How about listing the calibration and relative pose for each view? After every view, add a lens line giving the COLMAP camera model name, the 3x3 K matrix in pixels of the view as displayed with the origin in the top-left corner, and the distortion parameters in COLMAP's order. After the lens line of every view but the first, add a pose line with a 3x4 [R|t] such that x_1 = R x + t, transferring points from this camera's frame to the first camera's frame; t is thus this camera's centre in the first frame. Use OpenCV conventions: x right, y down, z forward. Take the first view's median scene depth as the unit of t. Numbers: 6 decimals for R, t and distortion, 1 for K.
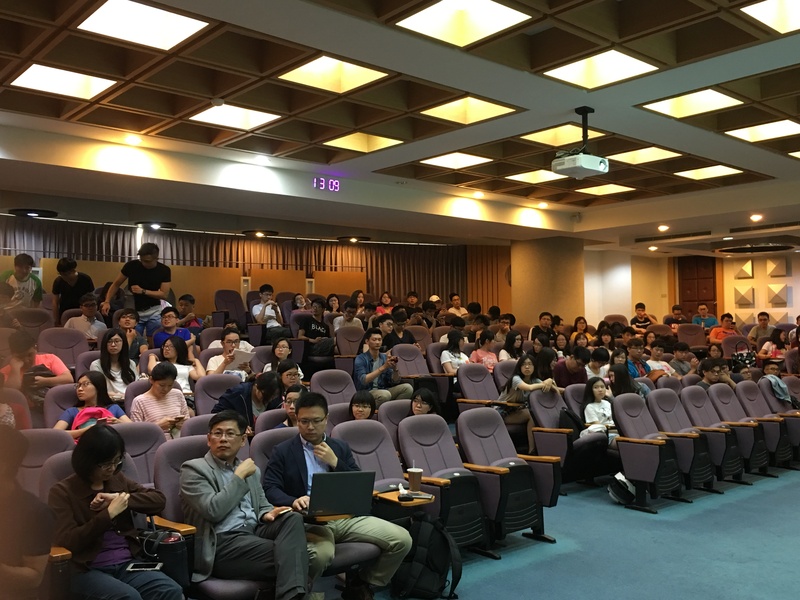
lens RADIAL K [[768.5, 0, 400.0], [0, 768.5, 300.0], [0, 0, 1]] dist [0.042133, -0.012049]
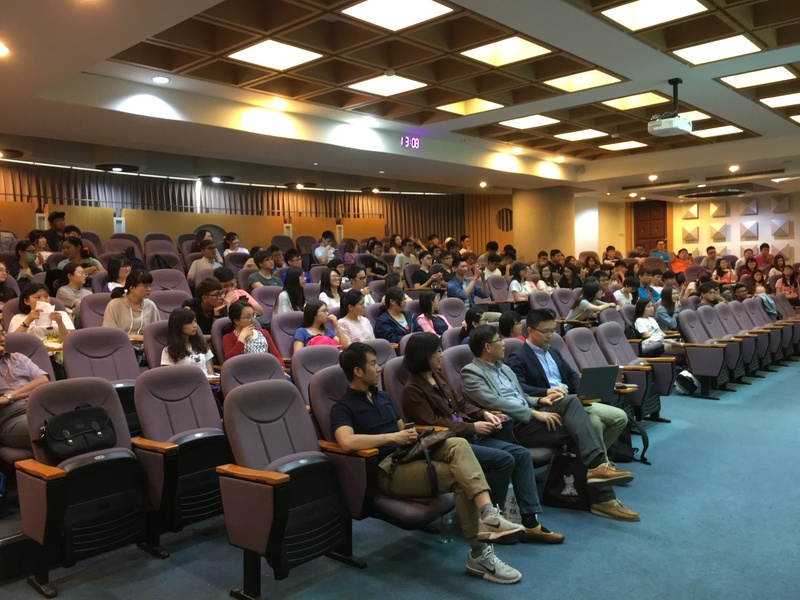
lens RADIAL K [[680.2, 0, 400.0], [0, 680.2, 300.0], [0, 0, 1]] dist [0.074187, -0.129251]
pose [[0.993361, -0.027446, 0.111718, -0.157237], [0.018247, 0.996420, 0.082549, 0.002027], [-0.113583, -0.079963, 0.990305, -0.032455]]
